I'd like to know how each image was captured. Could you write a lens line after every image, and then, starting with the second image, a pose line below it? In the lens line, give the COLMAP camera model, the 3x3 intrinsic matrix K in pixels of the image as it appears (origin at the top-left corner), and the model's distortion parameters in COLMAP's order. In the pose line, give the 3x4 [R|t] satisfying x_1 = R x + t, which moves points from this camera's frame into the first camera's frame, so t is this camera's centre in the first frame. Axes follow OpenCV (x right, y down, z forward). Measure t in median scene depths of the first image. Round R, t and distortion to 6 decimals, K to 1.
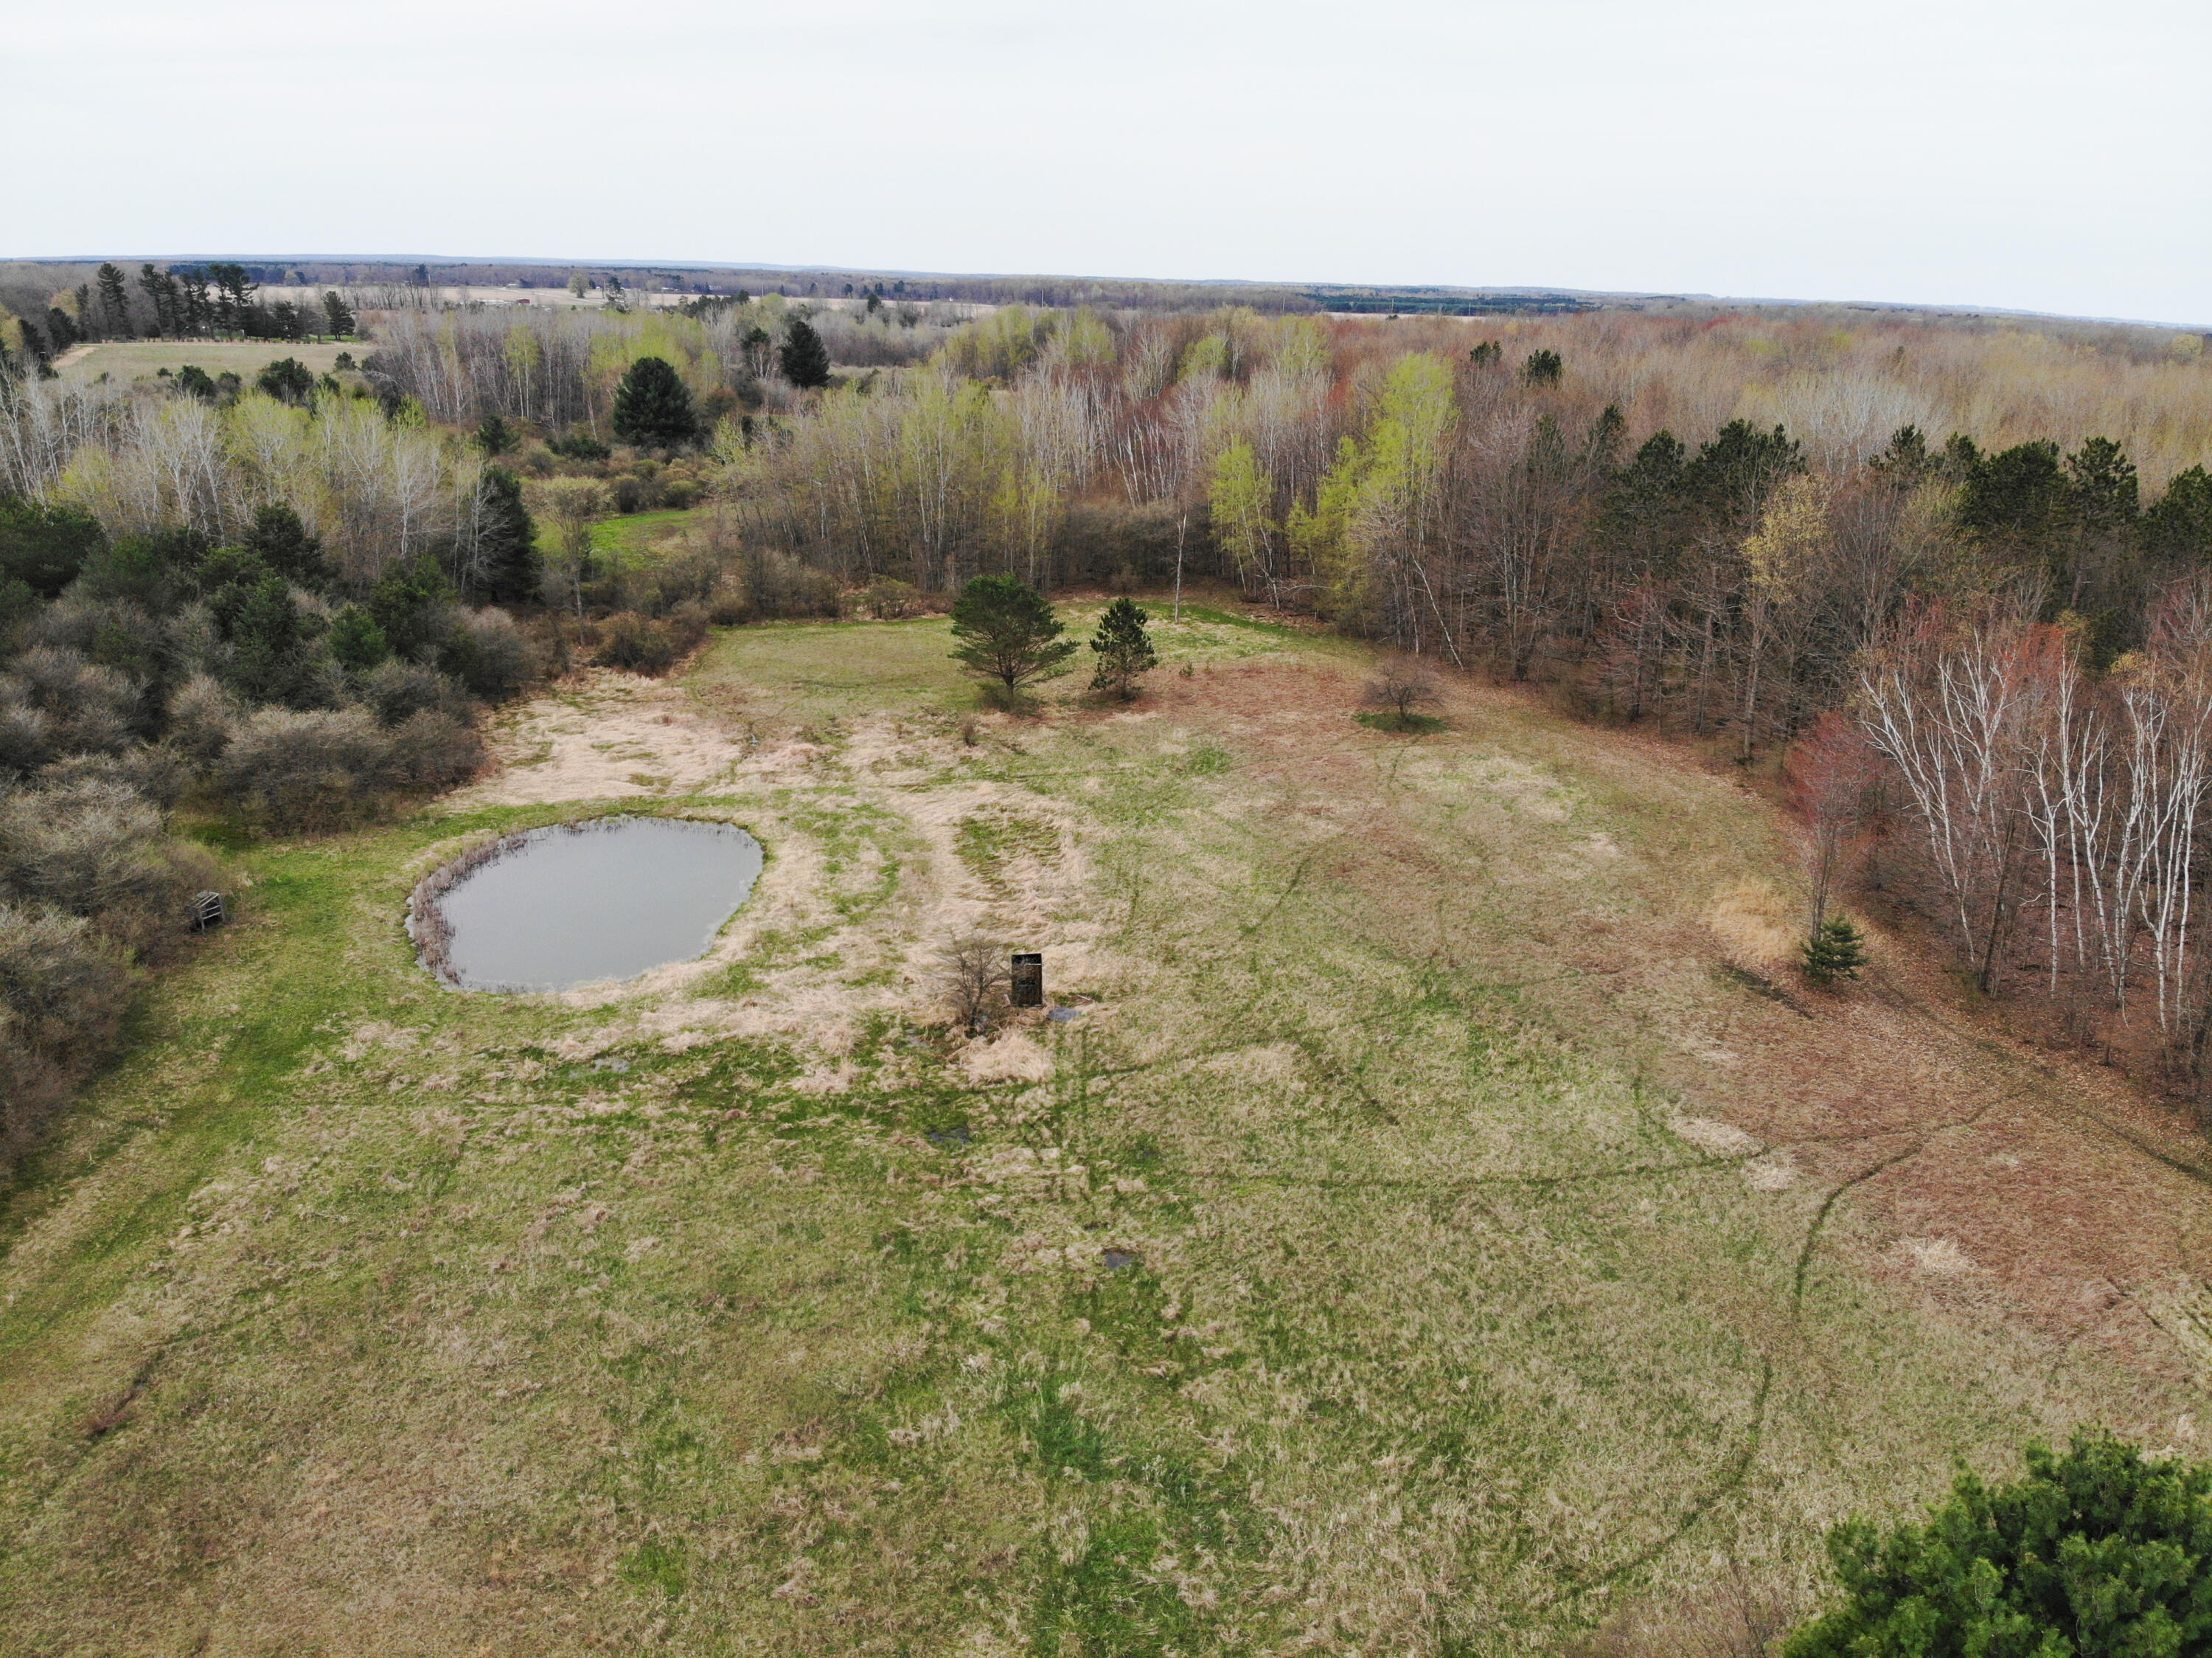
lens RADIAL K [[1623.9, 0, 1107.7], [0, 1623.9, 823.2], [0, 0, 1]] dist [0.045514, -0.148601]
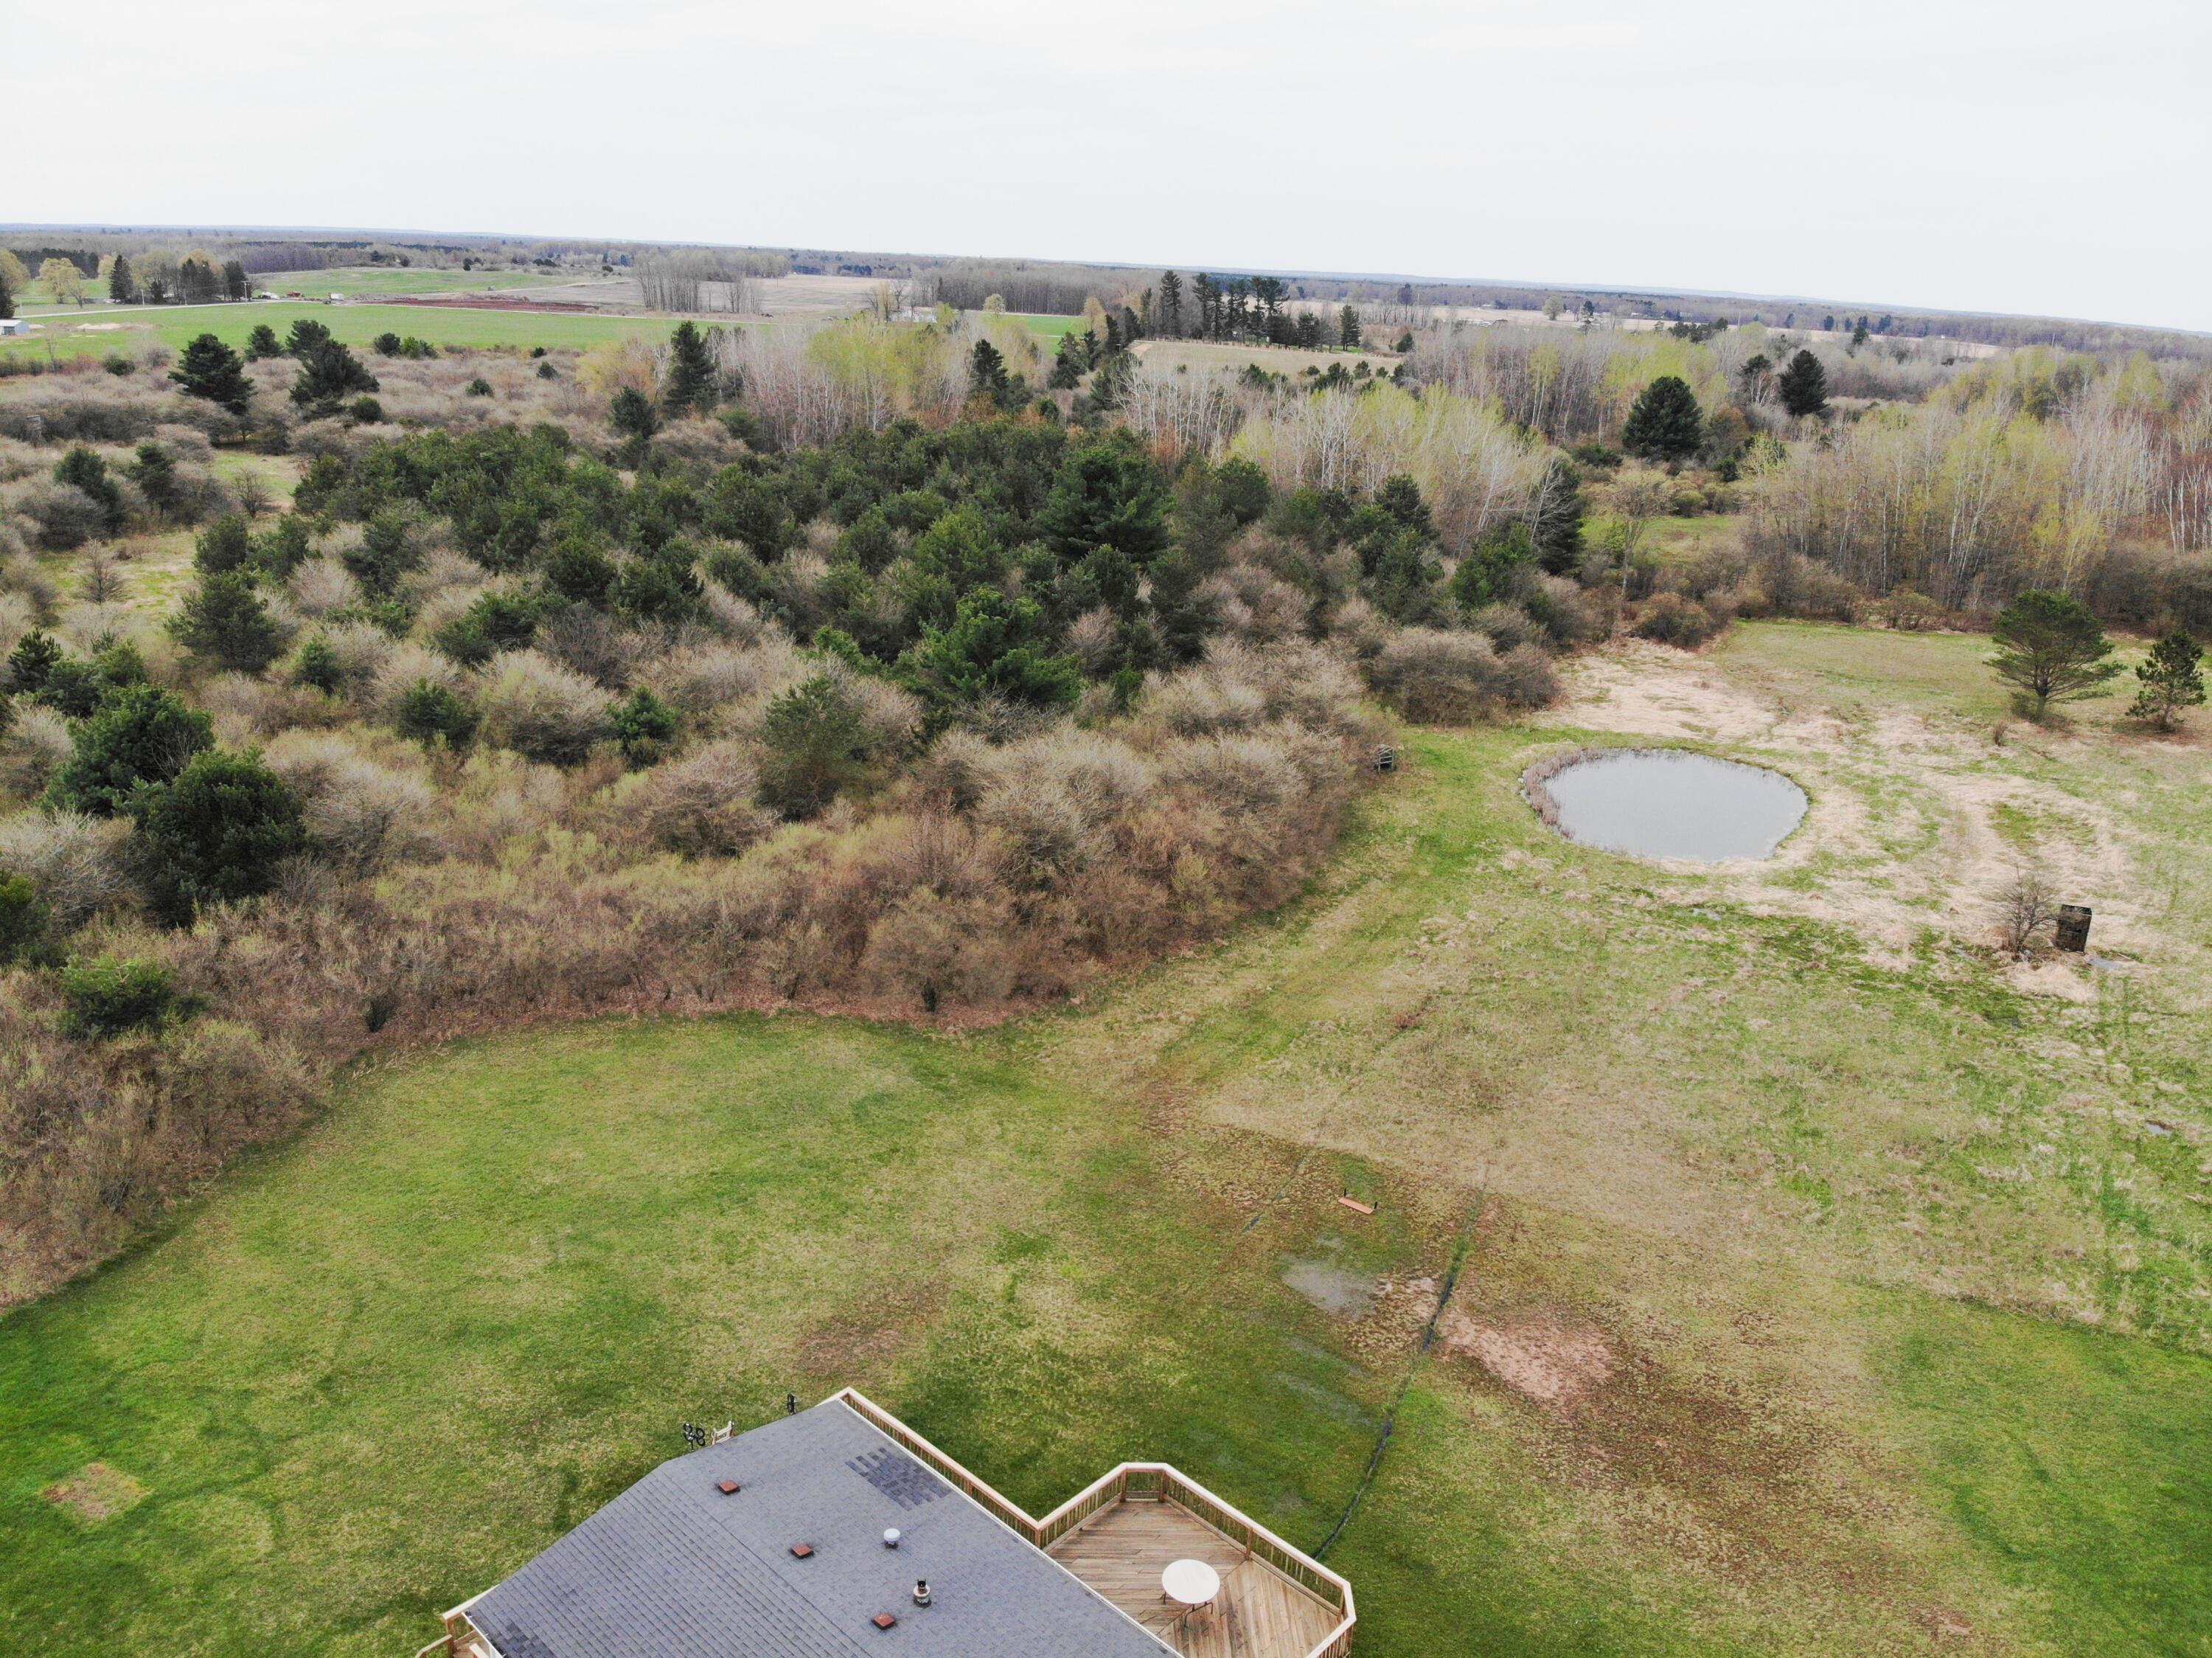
lens RADIAL K [[1623.9, 0, 1107.7], [0, 1623.9, 823.2], [0, 0, 1]] dist [0.045514, -0.148601]
pose [[0.854151, 0.177847, -0.488668, -0.085353], [-0.184614, 0.982196, 0.034772, 0.108772], [0.486152, 0.060514, 0.871776, -0.303435]]
